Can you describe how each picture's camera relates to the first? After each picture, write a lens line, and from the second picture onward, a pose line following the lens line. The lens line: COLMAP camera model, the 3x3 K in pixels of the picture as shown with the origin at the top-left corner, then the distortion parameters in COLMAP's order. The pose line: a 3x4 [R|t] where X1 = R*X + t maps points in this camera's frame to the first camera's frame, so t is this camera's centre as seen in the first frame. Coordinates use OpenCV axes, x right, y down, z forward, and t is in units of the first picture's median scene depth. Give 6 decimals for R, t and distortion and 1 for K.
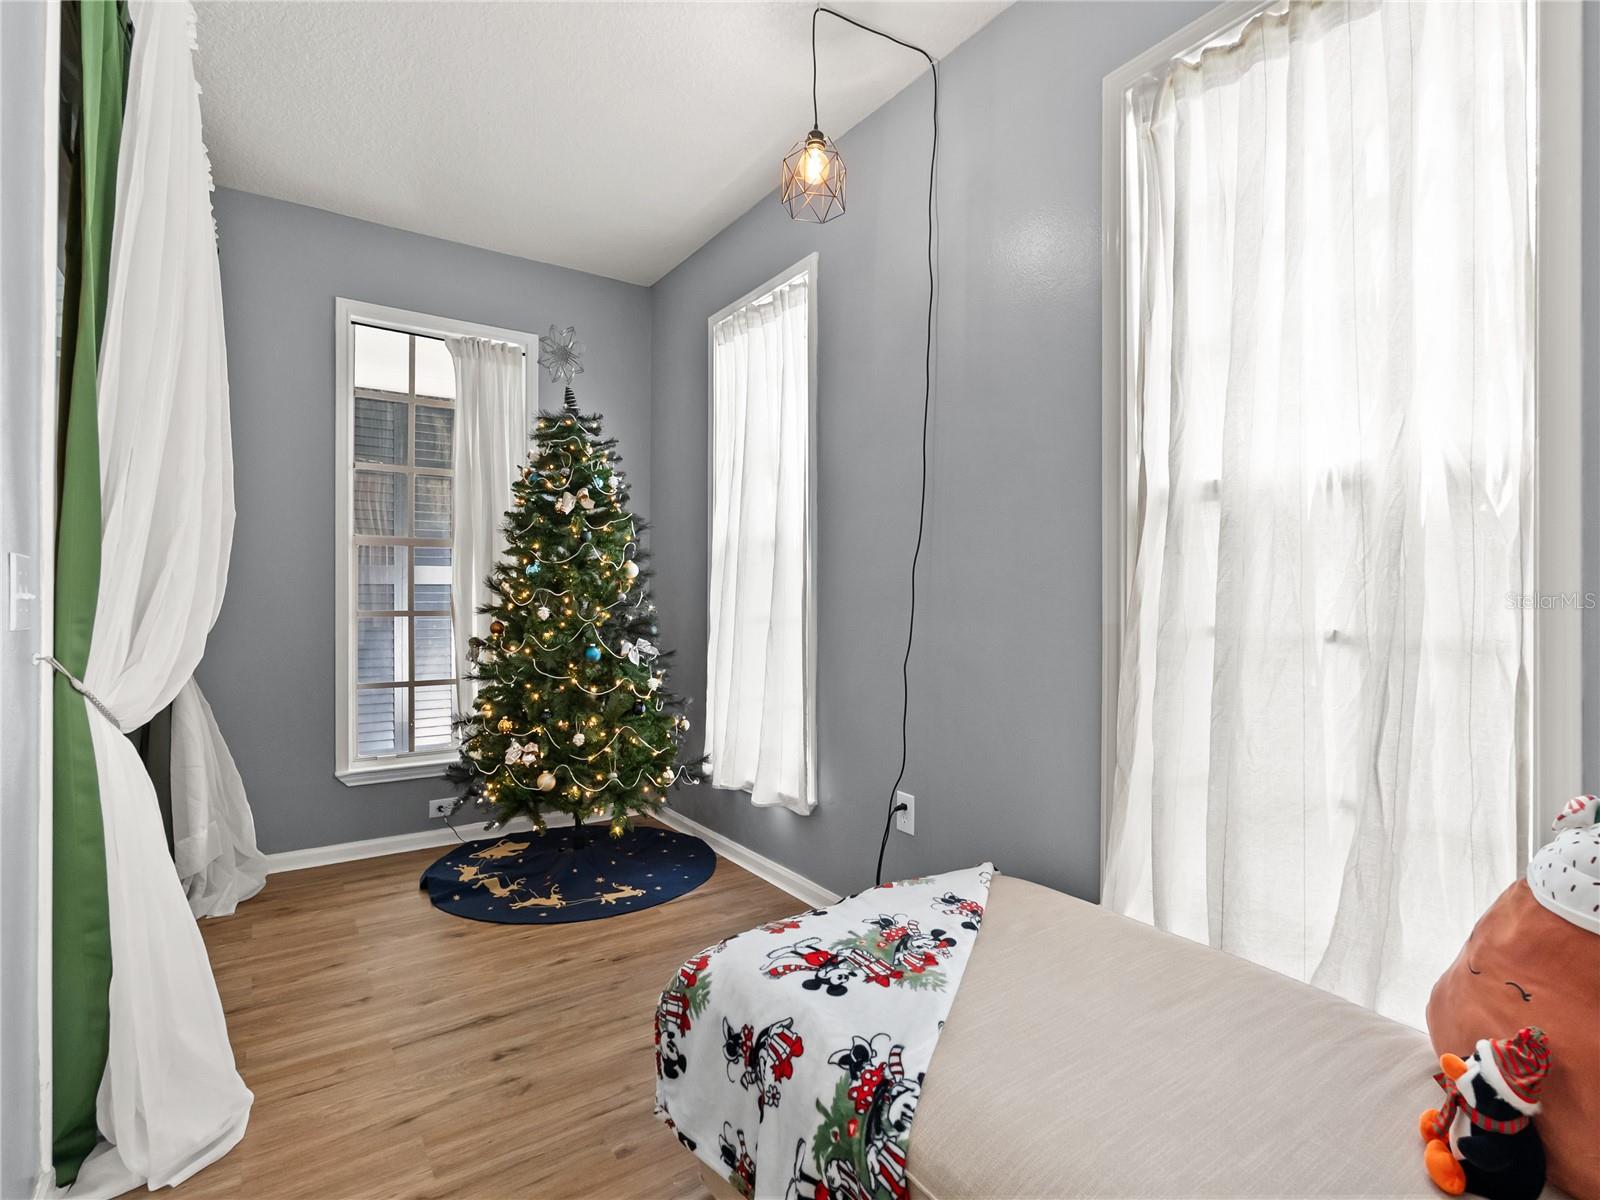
lens RADIAL K [[796.2, 0, 803.2], [0, 796.2, 606.4], [0, 0, 1]] dist [-0.004497, -0.000067]
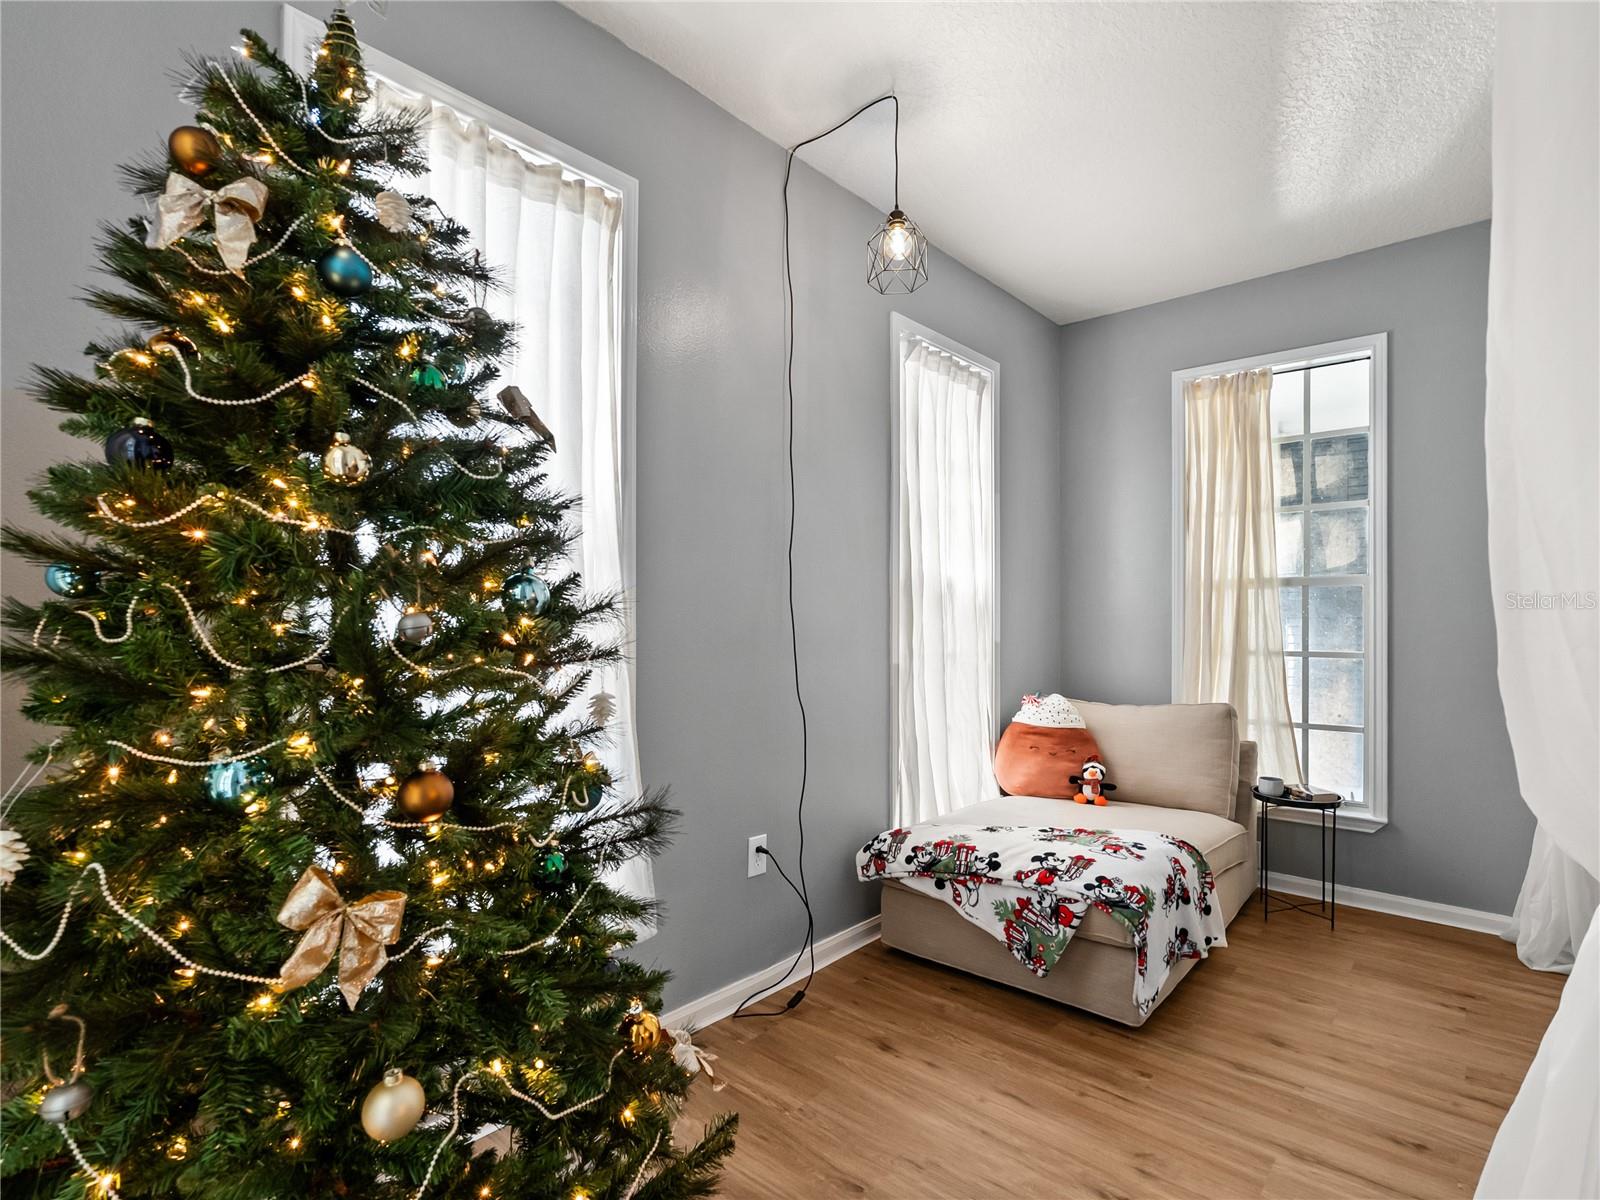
lens RADIAL K [[796.2, 0, 803.2], [0, 796.2, 606.4], [0, 0, 1]] dist [-0.004497, -0.000067]
pose [[-0.237129, 0.008702, 0.971439, -1.519057], [0.005746, 0.999955, -0.007555, -0.084893], [-0.971461, 0.003790, -0.237168, 2.058433]]
